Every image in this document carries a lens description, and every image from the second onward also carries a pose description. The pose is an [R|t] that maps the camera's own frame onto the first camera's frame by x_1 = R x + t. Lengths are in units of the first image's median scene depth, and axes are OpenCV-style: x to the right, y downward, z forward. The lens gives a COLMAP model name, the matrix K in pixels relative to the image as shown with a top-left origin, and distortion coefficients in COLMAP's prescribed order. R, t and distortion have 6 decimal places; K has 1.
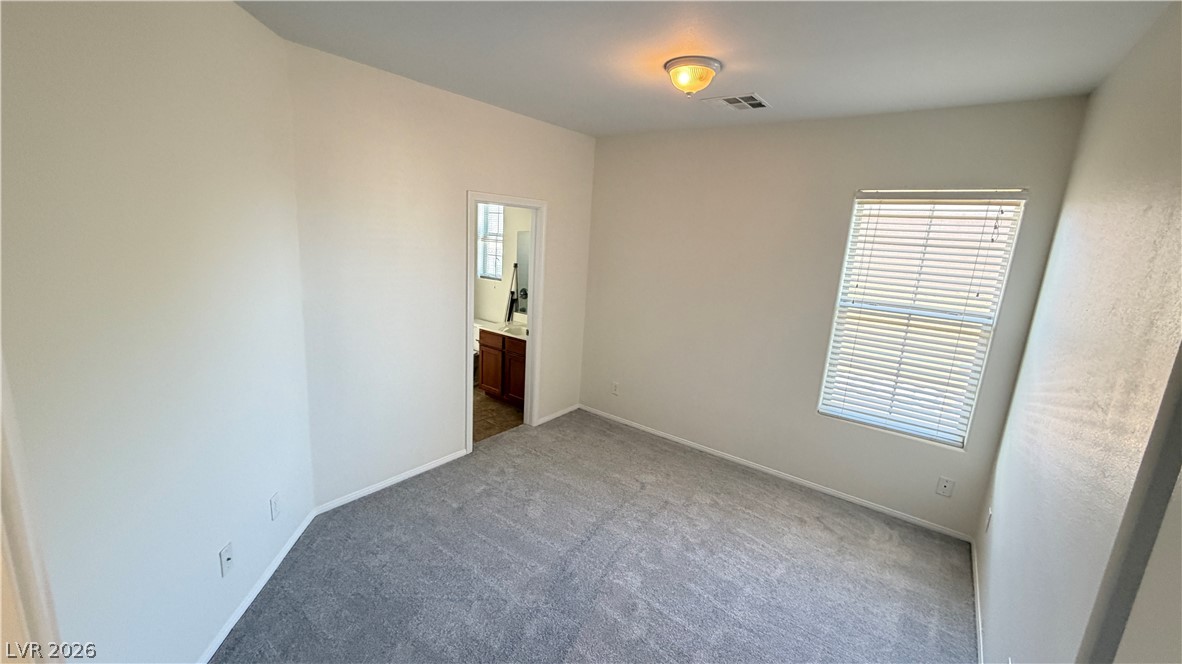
lens RADIAL K [[471.2, 0, 588.6], [0, 471.2, 331.1], [0, 0, 1]] dist [-0.001445, -0.000378]
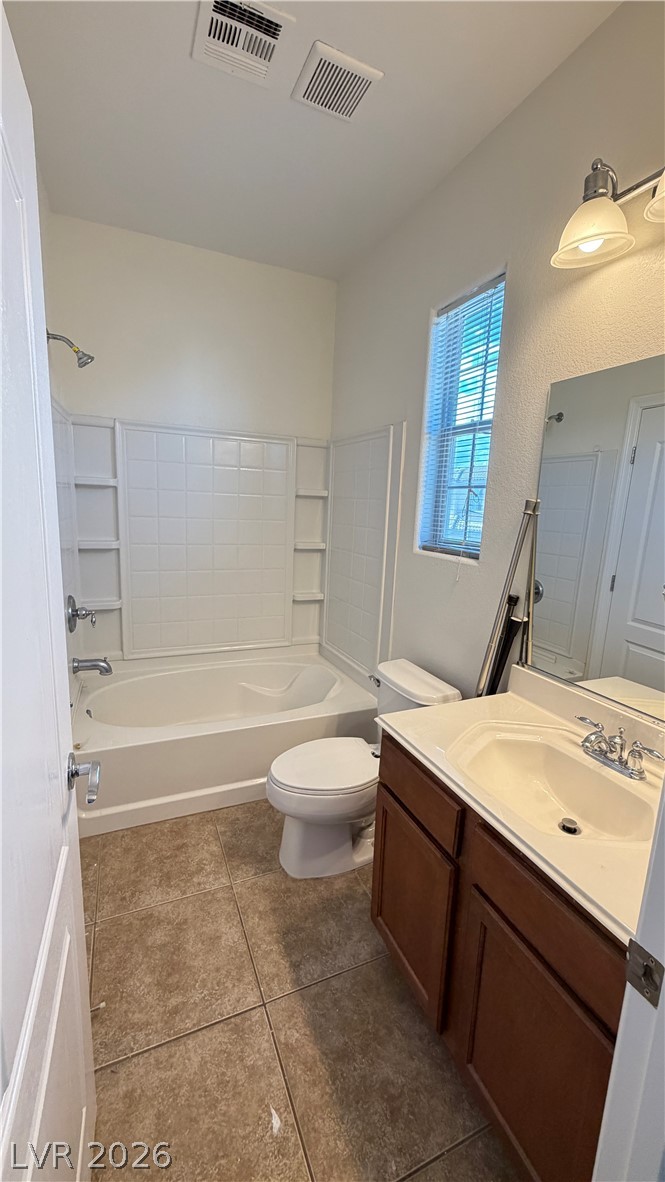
lens RADIAL K [[471.2, 0, 332.5], [0, 471.2, 591.0], [0, 0, 1]] dist [-0.001445, -0.000378]
pose [[0.880363, 0.065239, -0.469792, -0.121427], [-0.088850, 0.995645, -0.028237, -0.067702], [0.465903, 0.066599, 0.882326, 0.678184]]
